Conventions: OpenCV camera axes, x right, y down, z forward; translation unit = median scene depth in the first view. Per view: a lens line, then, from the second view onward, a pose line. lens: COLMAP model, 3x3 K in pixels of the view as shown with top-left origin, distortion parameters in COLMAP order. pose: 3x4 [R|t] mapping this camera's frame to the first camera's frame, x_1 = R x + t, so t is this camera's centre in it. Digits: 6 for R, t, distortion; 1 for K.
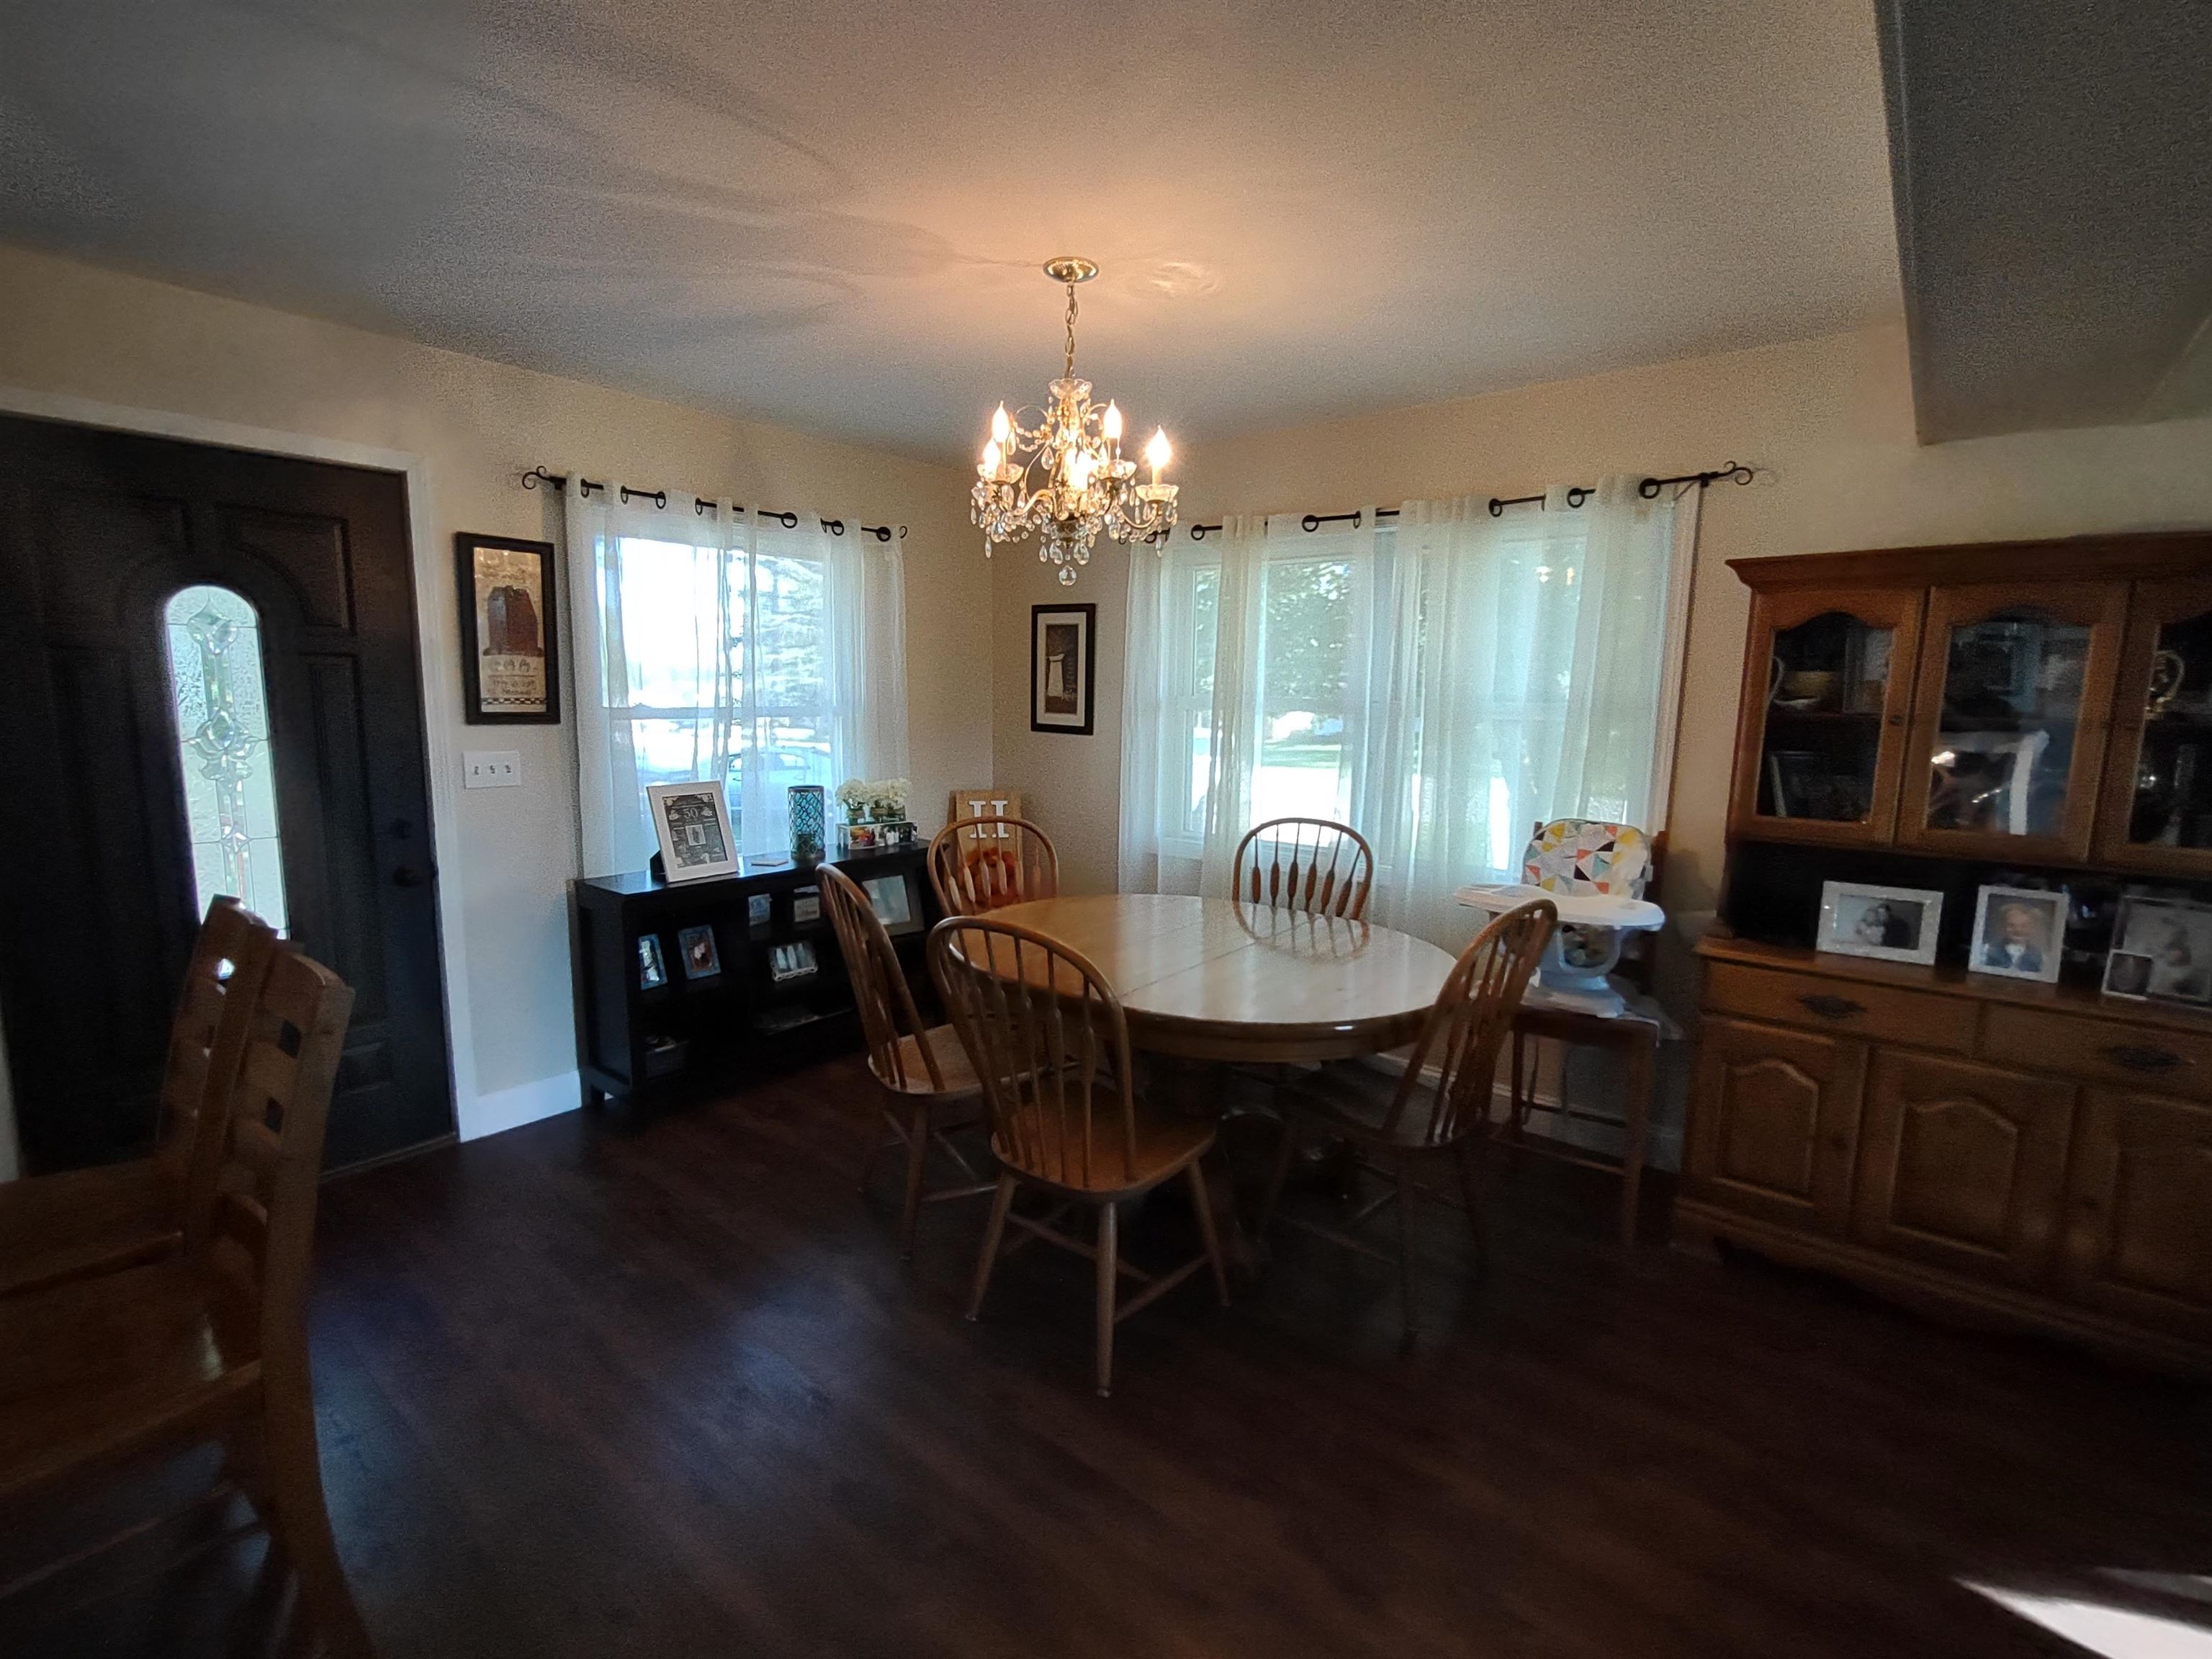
lens RADIAL K [[1010.6, 0, 1106.0], [0, 1010.6, 829.5], [0, 0, 1]] dist [-0.000257, -0.000050]
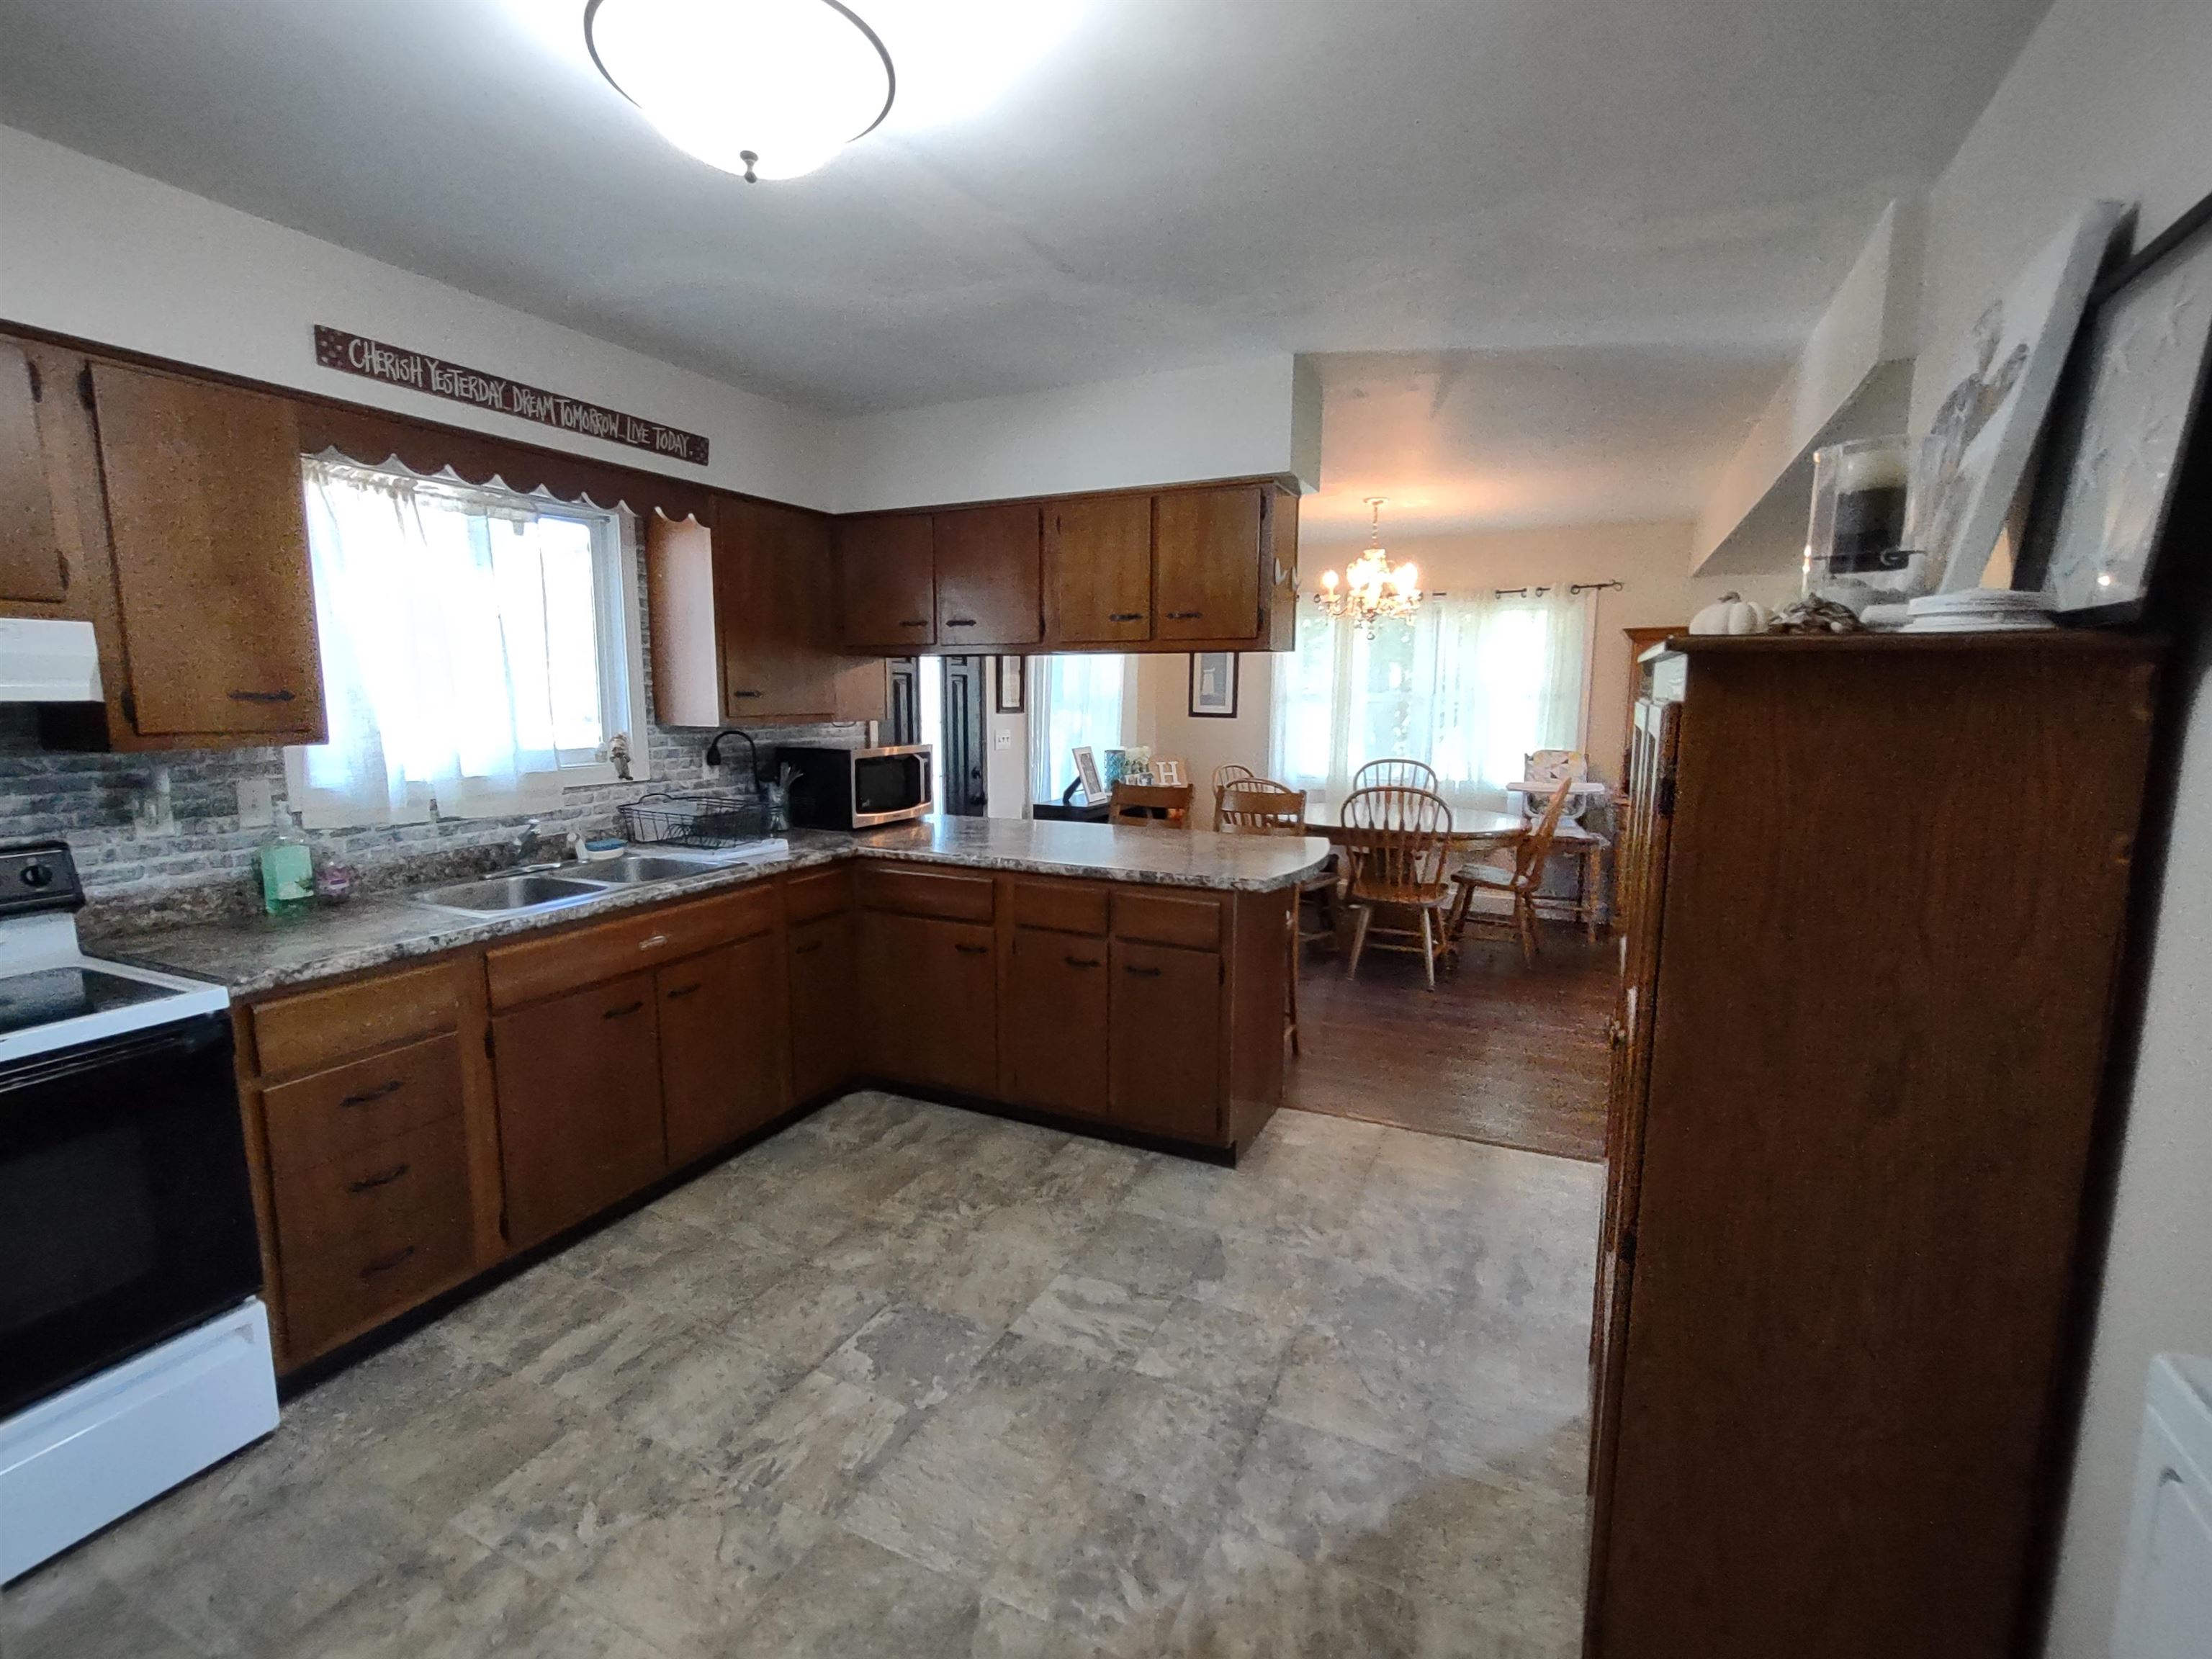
lens RADIAL K [[1010.6, 0, 1106.0], [0, 1010.6, 829.5], [0, 0, 1]] dist [-0.000257, -0.000050]
pose [[0.970774, -0.045950, 0.235557, -0.833088], [0.046199, 0.998922, 0.004465, 0.093676], [-0.235508, 0.006548, 0.971850, -0.721860]]
